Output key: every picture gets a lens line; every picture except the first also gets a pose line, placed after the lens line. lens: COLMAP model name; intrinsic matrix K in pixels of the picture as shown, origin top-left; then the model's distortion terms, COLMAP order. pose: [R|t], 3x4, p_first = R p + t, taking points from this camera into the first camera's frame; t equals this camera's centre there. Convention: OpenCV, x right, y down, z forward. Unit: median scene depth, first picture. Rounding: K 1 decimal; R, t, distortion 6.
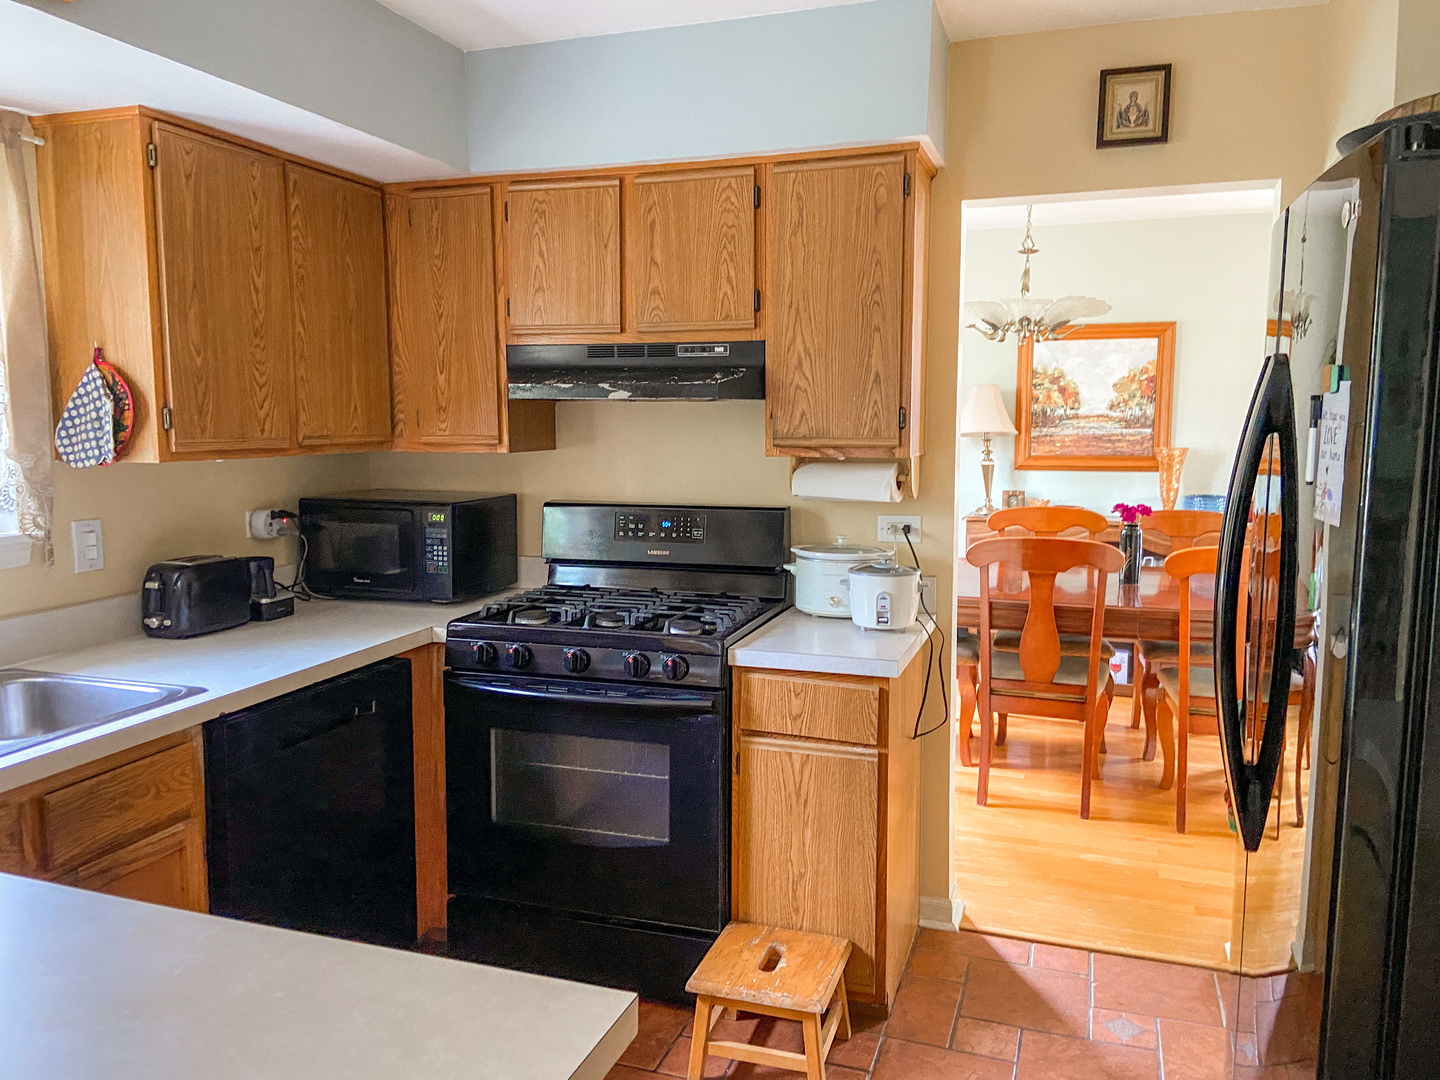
lens RADIAL K [[1080.2, 0, 715.6], [0, 1080.2, 532.3], [0, 0, 1]] dist [0.050966, -0.004740]
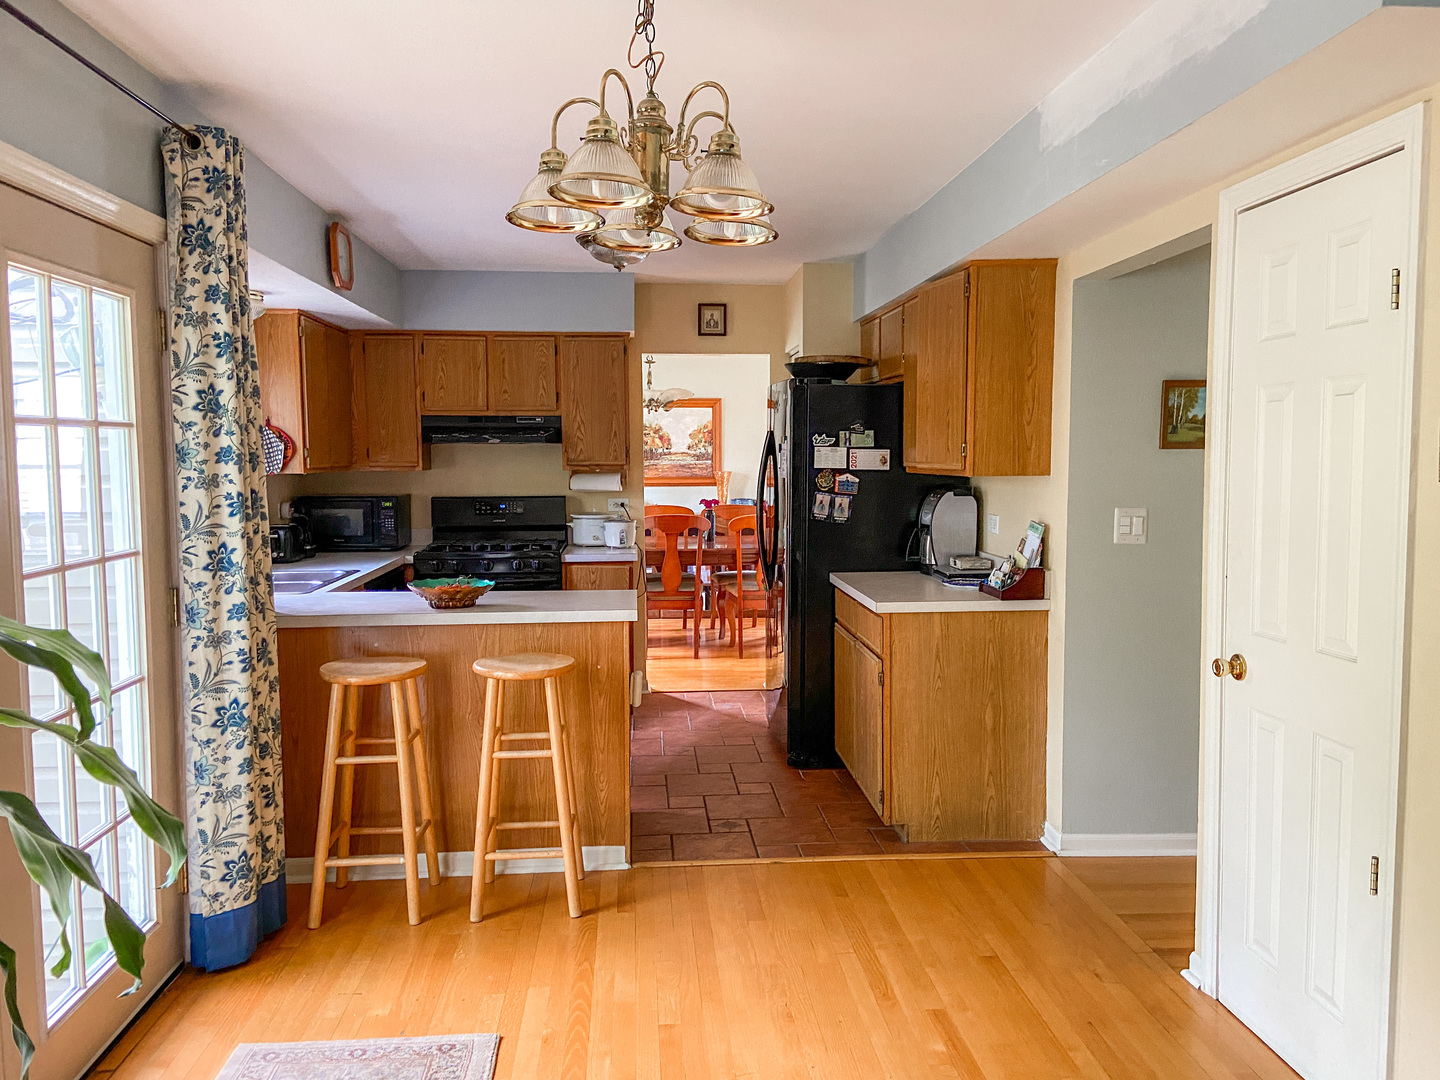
lens RADIAL K [[1095.9, 0, 720.0], [0, 1095.9, 540.0], [0, 0, 1]] dist [0.003772, 0.001246]
pose [[0.914076, -0.032574, 0.404231, -0.526291], [0.045207, 0.998741, -0.021743, 0.123585], [-0.403014, 0.038149, 0.914398, -1.051354]]
